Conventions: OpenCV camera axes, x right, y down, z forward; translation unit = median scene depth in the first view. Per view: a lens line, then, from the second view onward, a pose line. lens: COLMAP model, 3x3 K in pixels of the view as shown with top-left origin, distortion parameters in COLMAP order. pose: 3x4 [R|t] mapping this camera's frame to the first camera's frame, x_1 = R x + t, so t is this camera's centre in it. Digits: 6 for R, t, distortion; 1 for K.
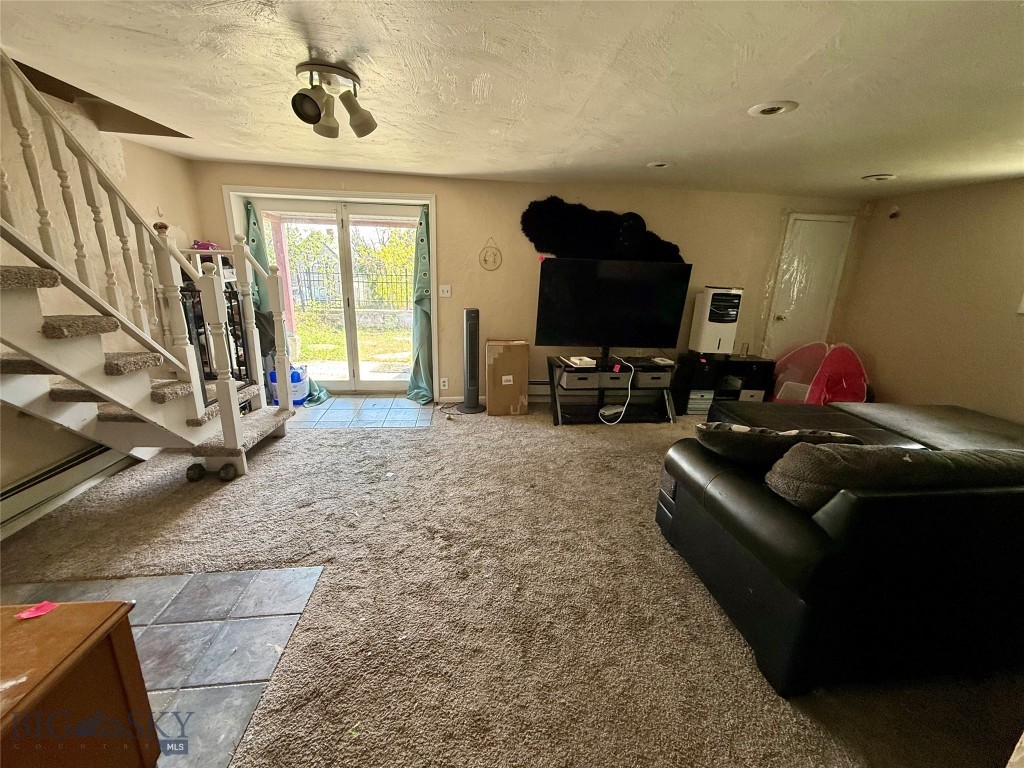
lens RADIAL K [[408.3, 0, 509.5], [0, 408.3, 384.8], [0, 0, 1]] dist [-0.000796, 0.000122]
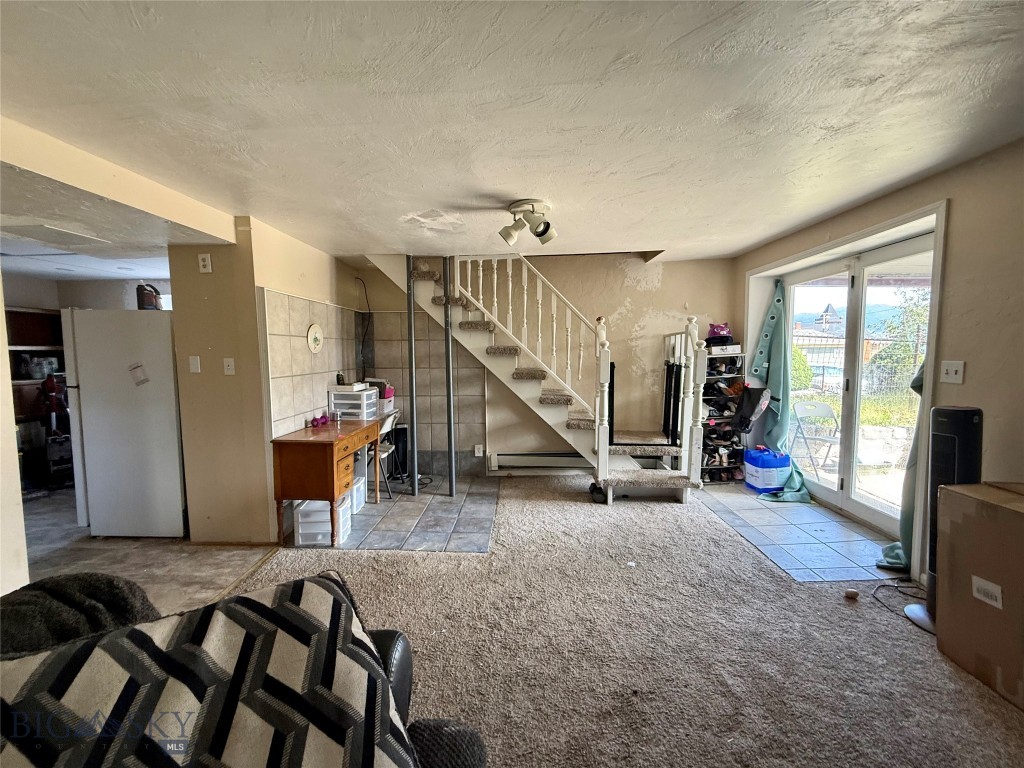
lens RADIAL K [[408.3, 0, 509.5], [0, 408.3, 384.8], [0, 0, 1]] dist [-0.000796, 0.000122]
pose [[-0.140256, 0.050164, -0.988844, 0.516104], [-0.262191, 0.961181, 0.085949, -0.137378], [0.954769, 0.271321, -0.121659, 0.658483]]
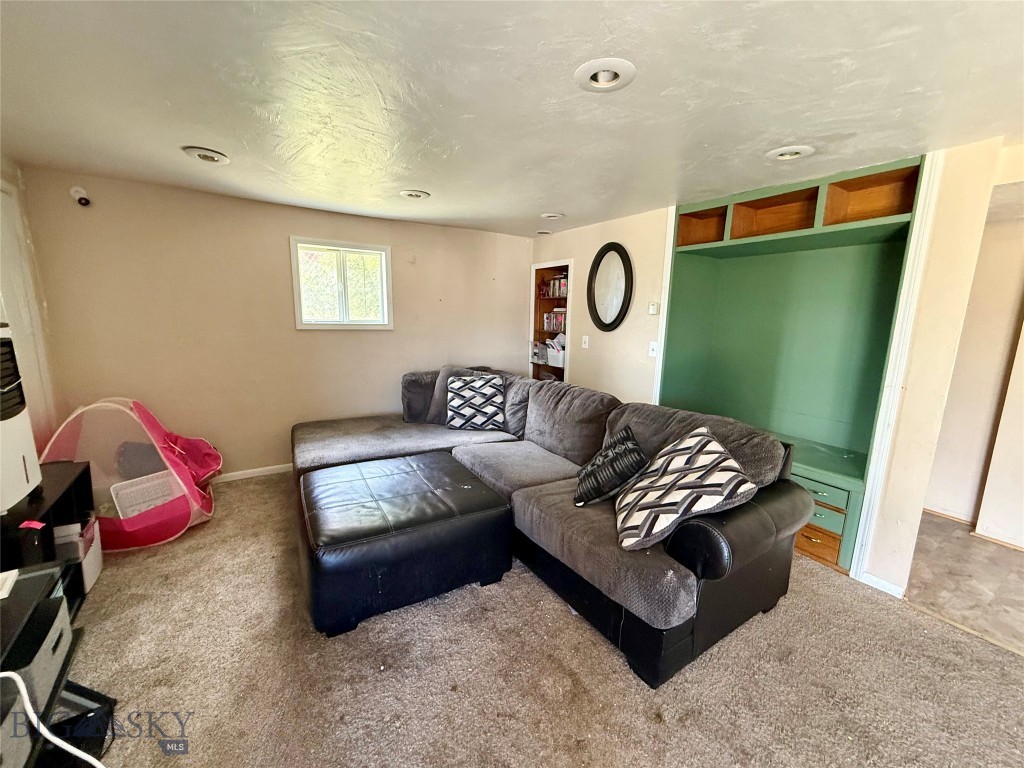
lens RADIAL K [[408.3, 0, 509.5], [0, 408.3, 384.8], [0, 0, 1]] dist [-0.000796, 0.000122]
pose [[-0.438805, -0.196568, 0.876819, -0.009795], [0.205639, 0.927918, 0.310936, -0.244597], [-0.874736, 0.316748, -0.366753, 0.900065]]
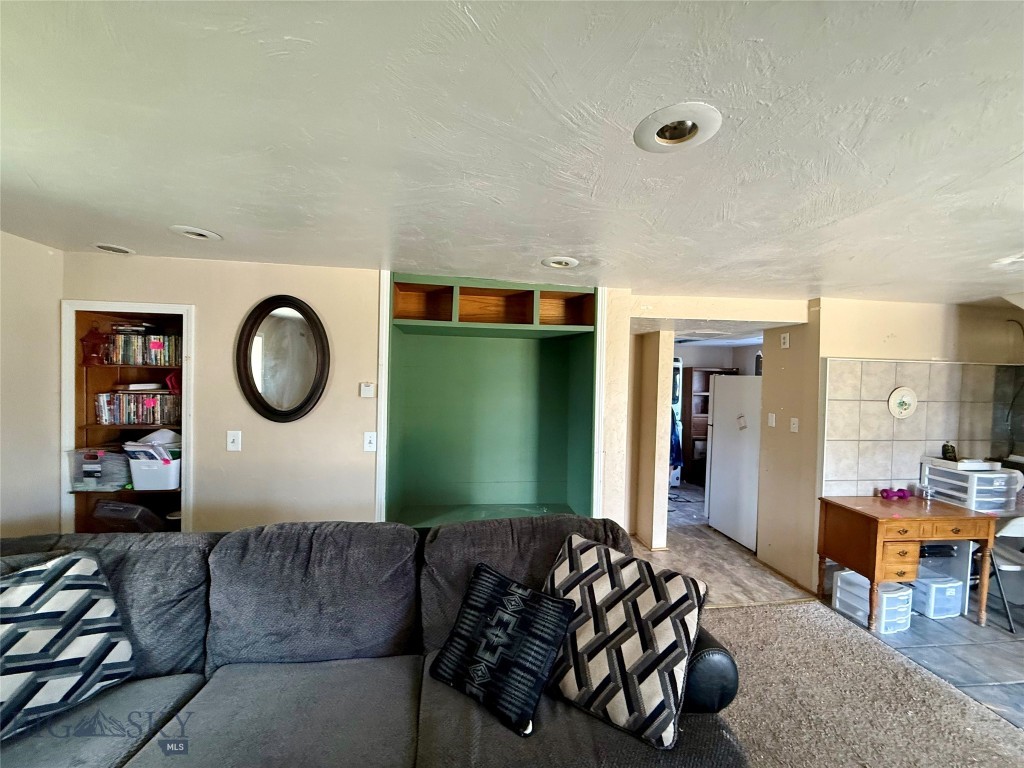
lens RADIAL K [[408.3, 0, 509.5], [0, 408.3, 384.8], [0, 0, 1]] dist [-0.000796, 0.000122]
pose [[-0.998252, -0.055365, -0.020668, 0.485343], [-0.058940, 0.958204, 0.279950, -0.279257], [0.004304, 0.280679, -0.959792, 0.916083]]
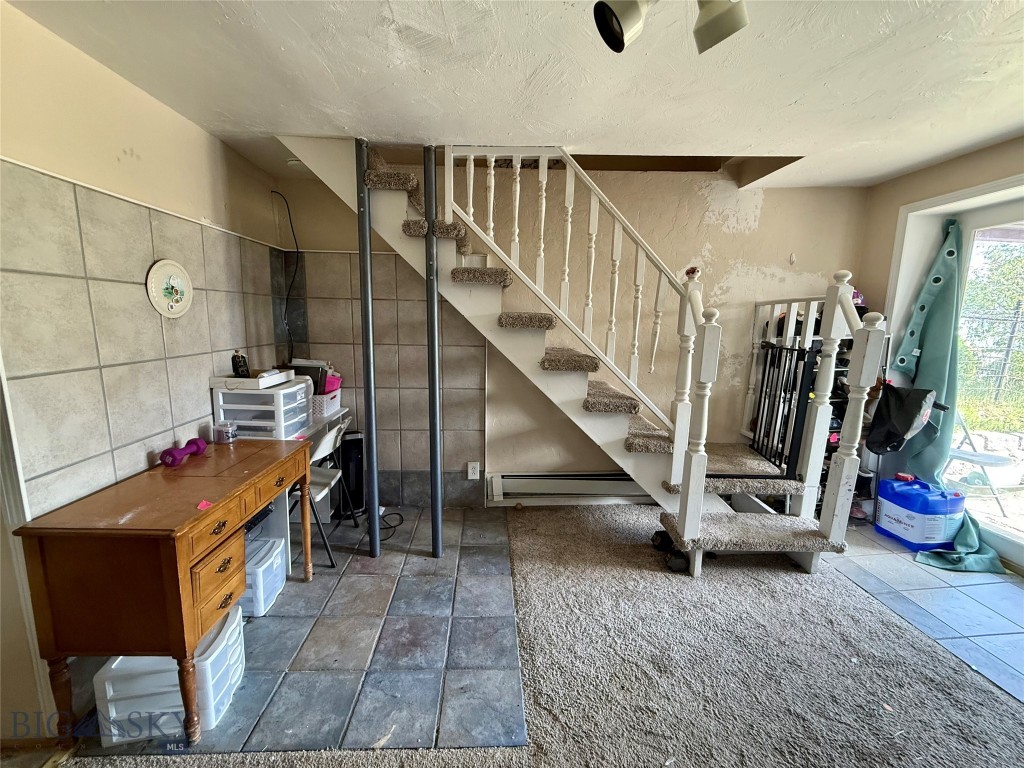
lens RADIAL K [[408.3, 0, 509.5], [0, 408.3, 384.8], [0, 0, 1]] dist [-0.000796, 0.000122]
pose [[-0.059031, 0.129013, -0.989884, 0.073631], [-0.286216, 0.947794, 0.140596, -0.113676], [0.956345, 0.291620, -0.019023, 0.496458]]
